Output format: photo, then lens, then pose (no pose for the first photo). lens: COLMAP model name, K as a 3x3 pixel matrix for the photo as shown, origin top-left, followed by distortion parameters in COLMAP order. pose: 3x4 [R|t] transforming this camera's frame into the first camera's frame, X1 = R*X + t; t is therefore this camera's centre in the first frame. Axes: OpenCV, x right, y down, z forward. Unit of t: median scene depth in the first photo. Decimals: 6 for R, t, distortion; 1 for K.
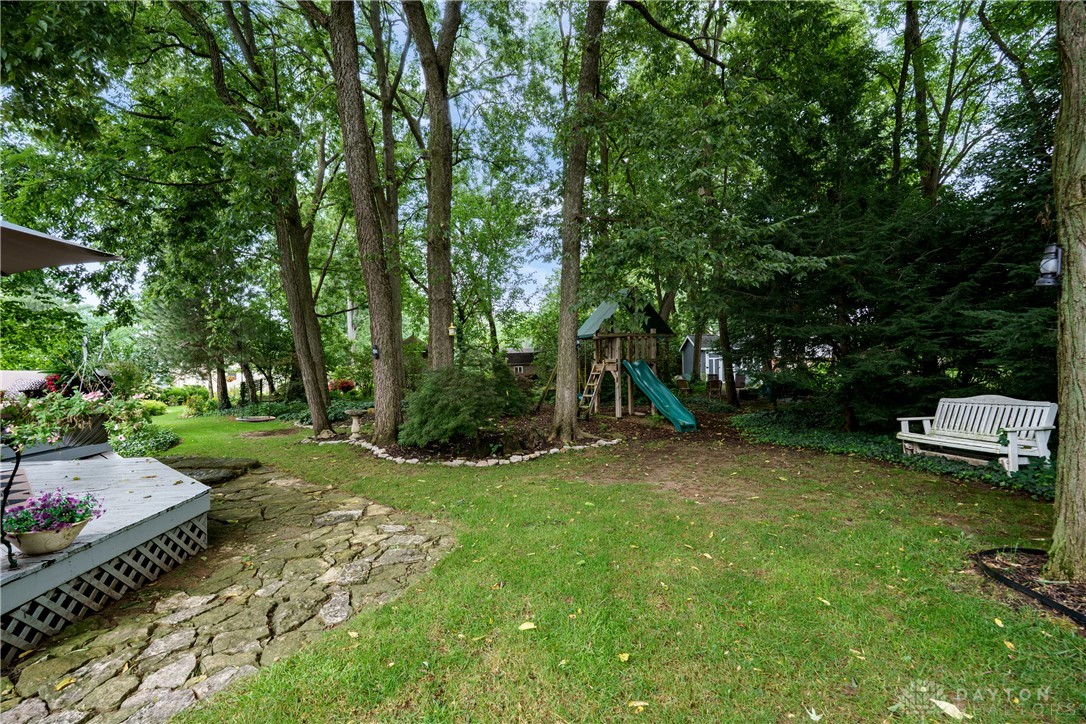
lens RADIAL K [[485.8, 0, 542.7], [0, 485.8, 360.2], [0, 0, 1]] dist [0.001863, 0.000324]
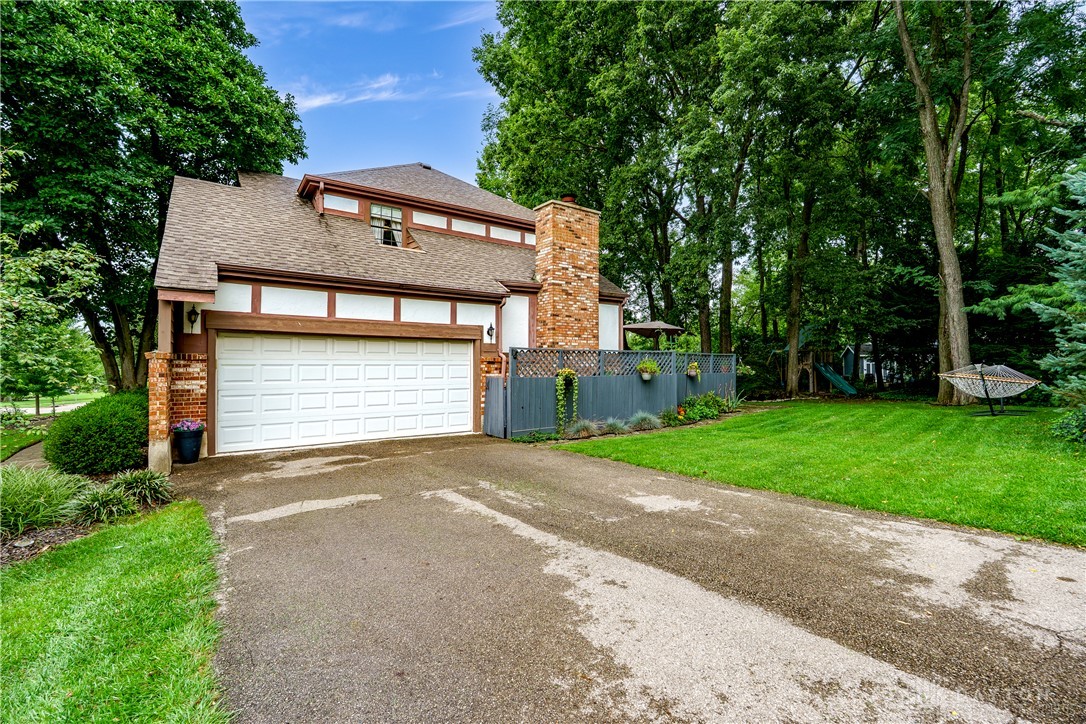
lens RADIAL K [[485.8, 0, 543.4], [0, 485.8, 362.0], [0, 0, 1]] dist [0.001863, 0.000324]
pose [[0.966085, 0.009722, -0.258040, -0.367715], [-0.010483, 0.999944, -0.001574, 0.009921], [0.258010, 0.004226, 0.966133, -1.114261]]
